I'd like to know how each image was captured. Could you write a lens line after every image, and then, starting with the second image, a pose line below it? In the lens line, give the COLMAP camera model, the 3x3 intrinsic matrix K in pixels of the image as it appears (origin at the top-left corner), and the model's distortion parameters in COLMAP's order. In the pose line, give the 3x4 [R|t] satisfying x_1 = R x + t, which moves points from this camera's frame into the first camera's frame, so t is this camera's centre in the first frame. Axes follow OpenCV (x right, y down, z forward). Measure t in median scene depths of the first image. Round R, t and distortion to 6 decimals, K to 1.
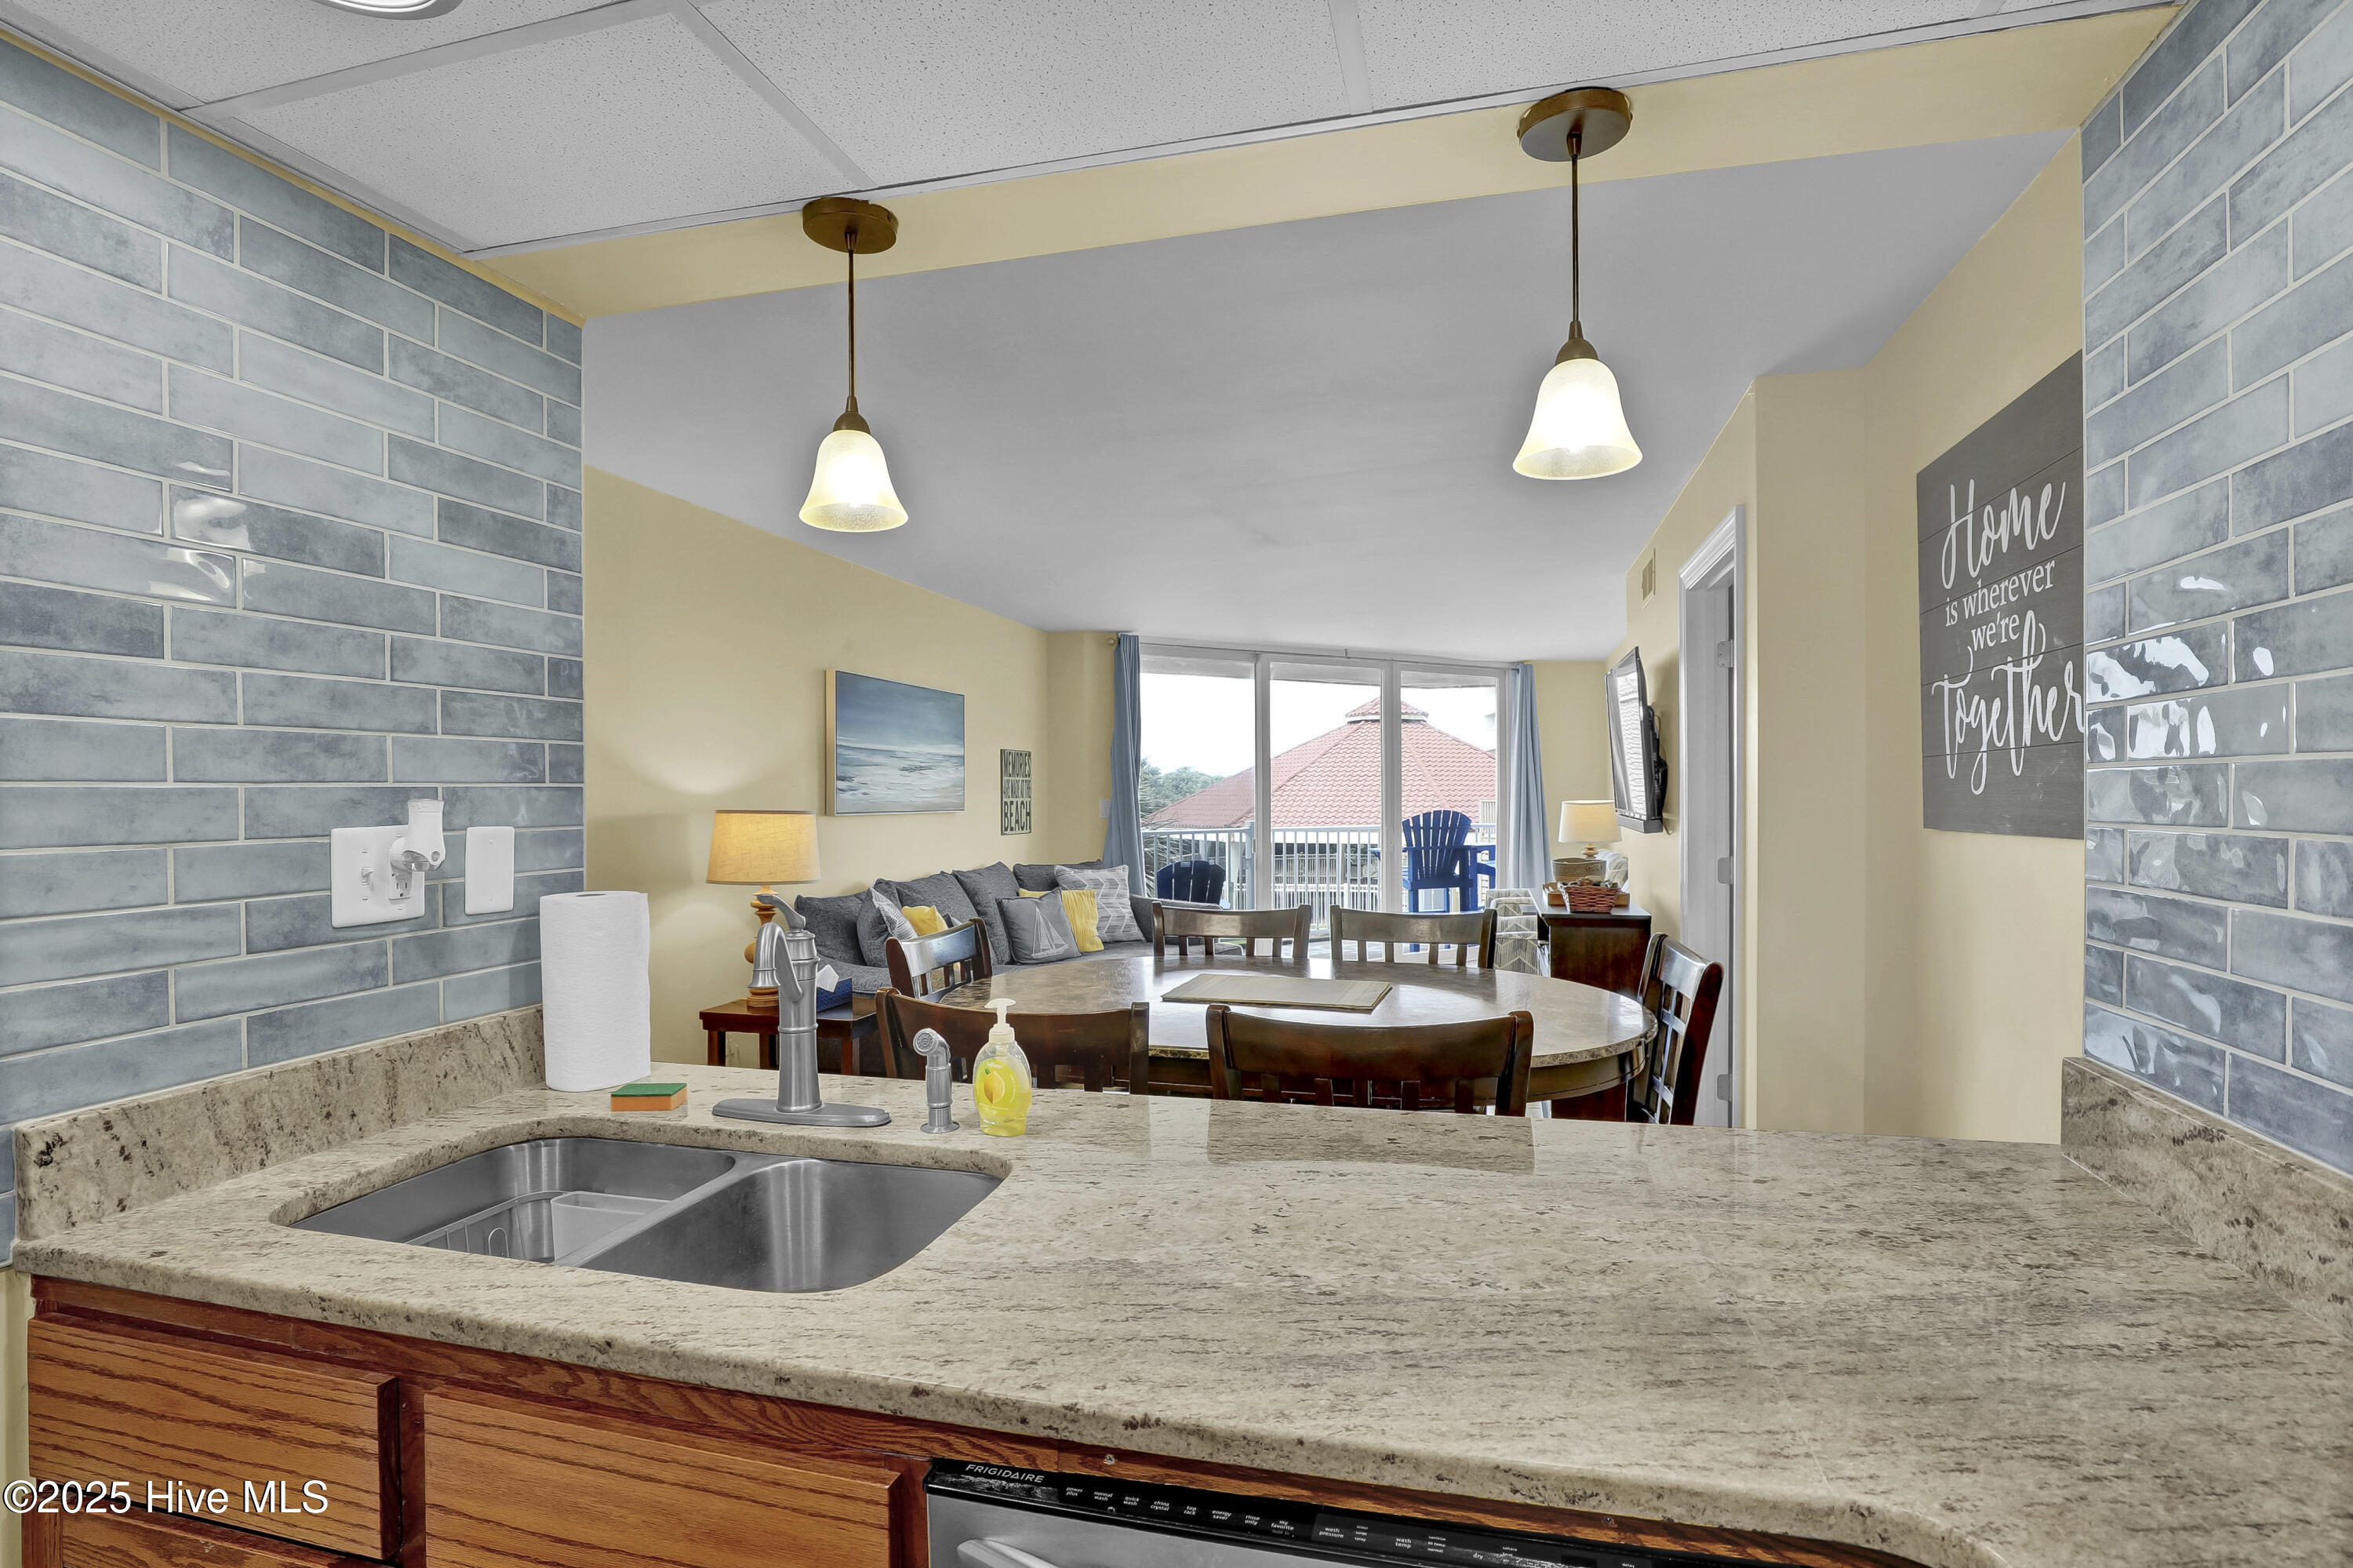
lens RADIAL K [[1121.5, 0, 1196.3], [0, 1121.5, 797.0], [0, 0, 1]] dist [-0.043842, 0.012070]
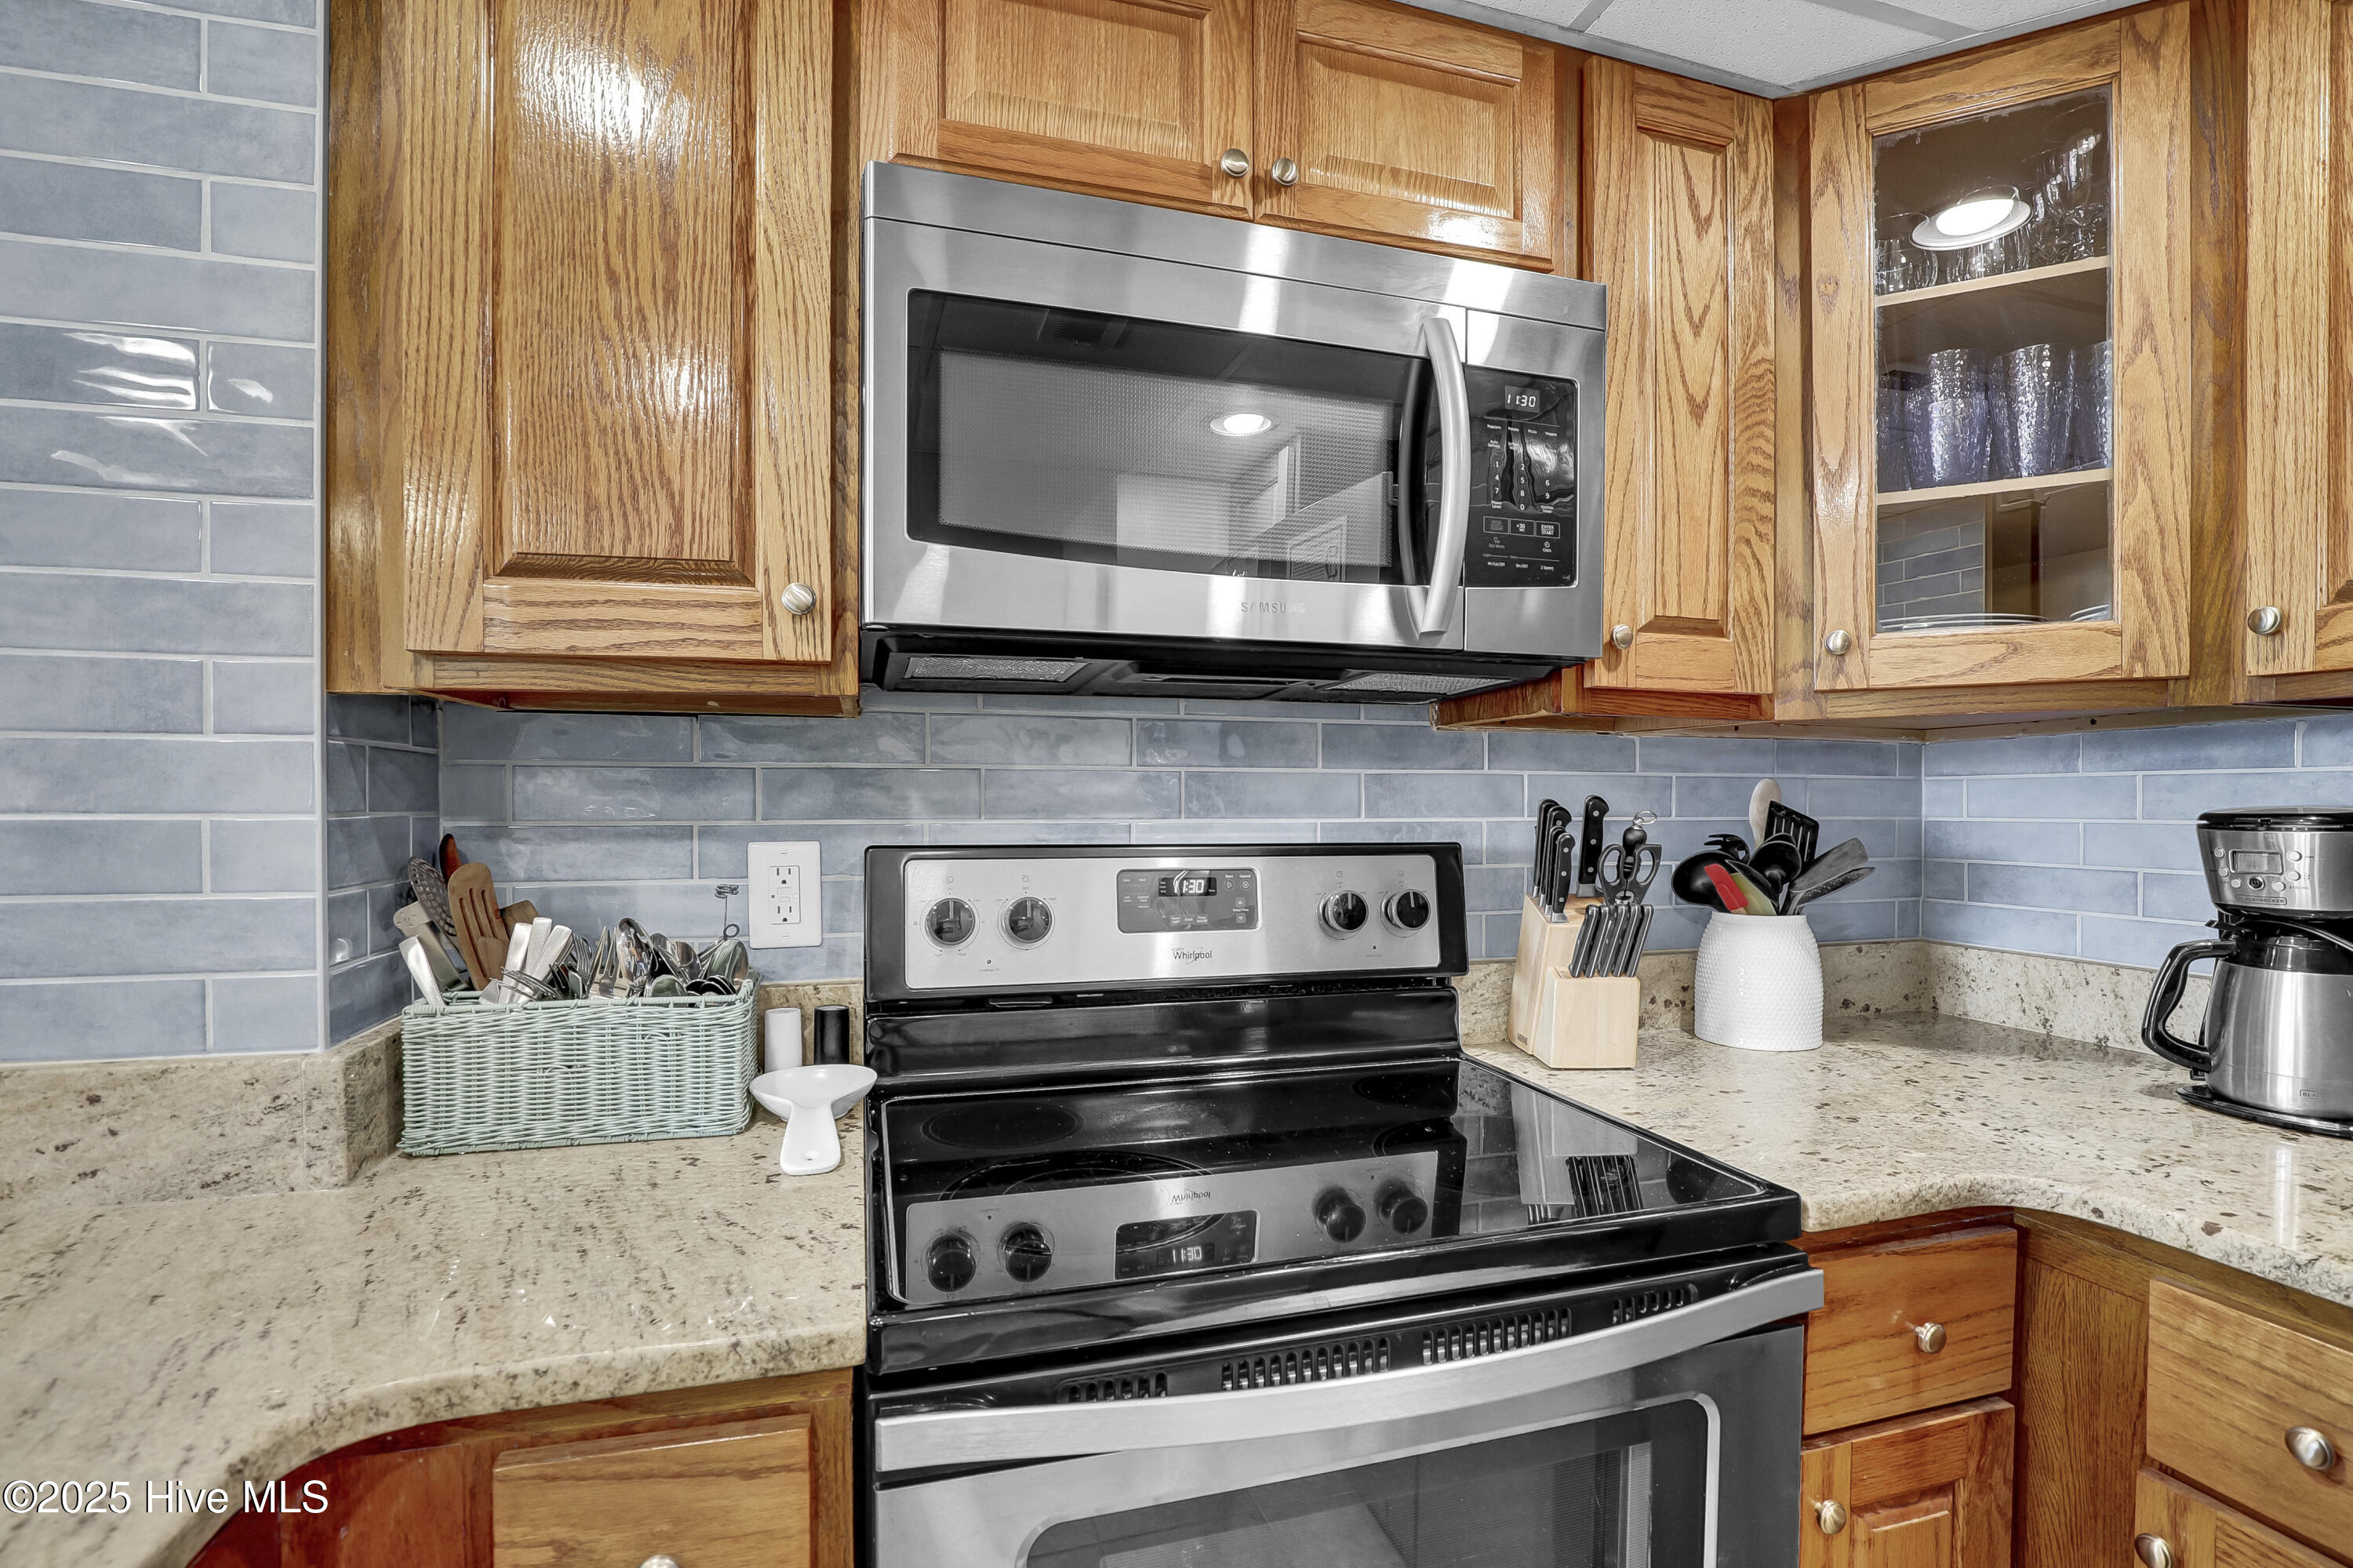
lens RADIAL K [[1095.3, 0, 1180.0], [0, 1095.3, 798.7], [0, 0, 1]] dist [-0.035424, 0.009861]
pose [[-0.508478, 0.001976, 0.861073, -0.128350], [0.005778, 0.999983, 0.001117, 0.038464], [-0.861056, 0.005544, -0.508481, 0.221375]]
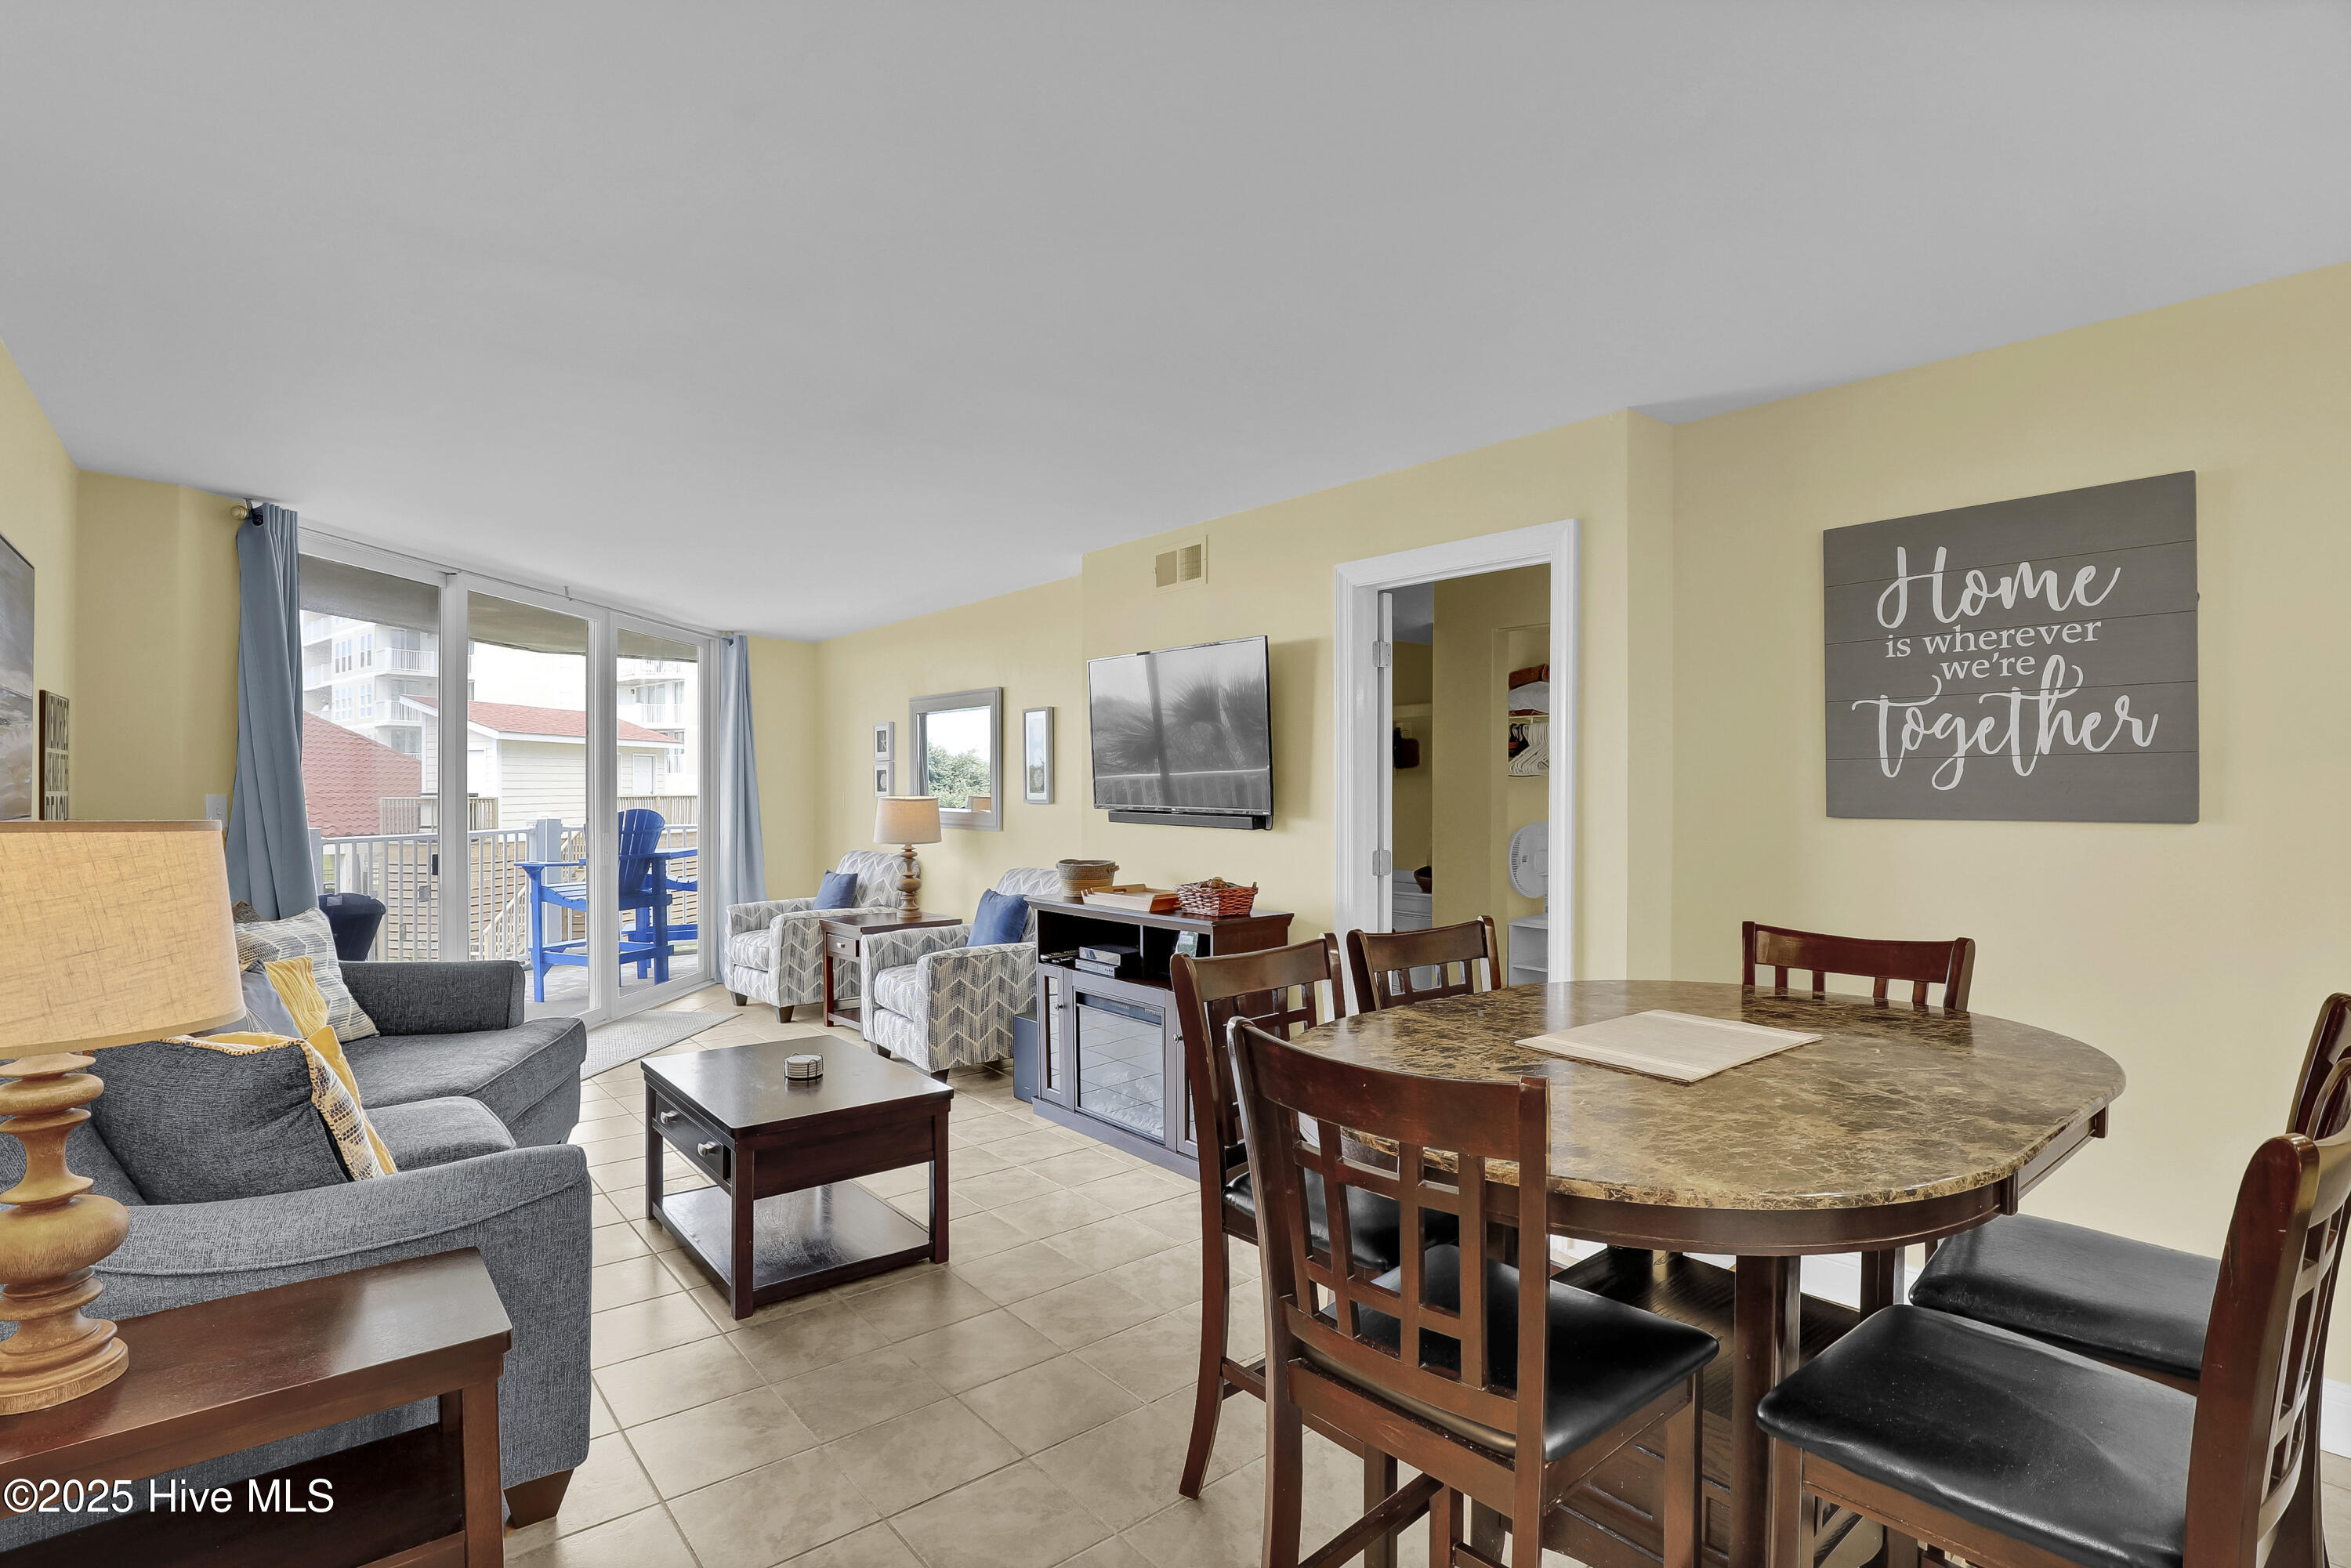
lens RADIAL K [[1138.2, 0, 1209.3], [0, 1138.2, 784.1], [0, 0, 1]] dist [-0.039197, 0.012299]
pose [[0.569685, 0.010875, 0.821791, -0.782100], [-0.002354, 0.999930, -0.011601, 0.006581], [-0.821860, 0.004674, 0.569670, 0.863944]]
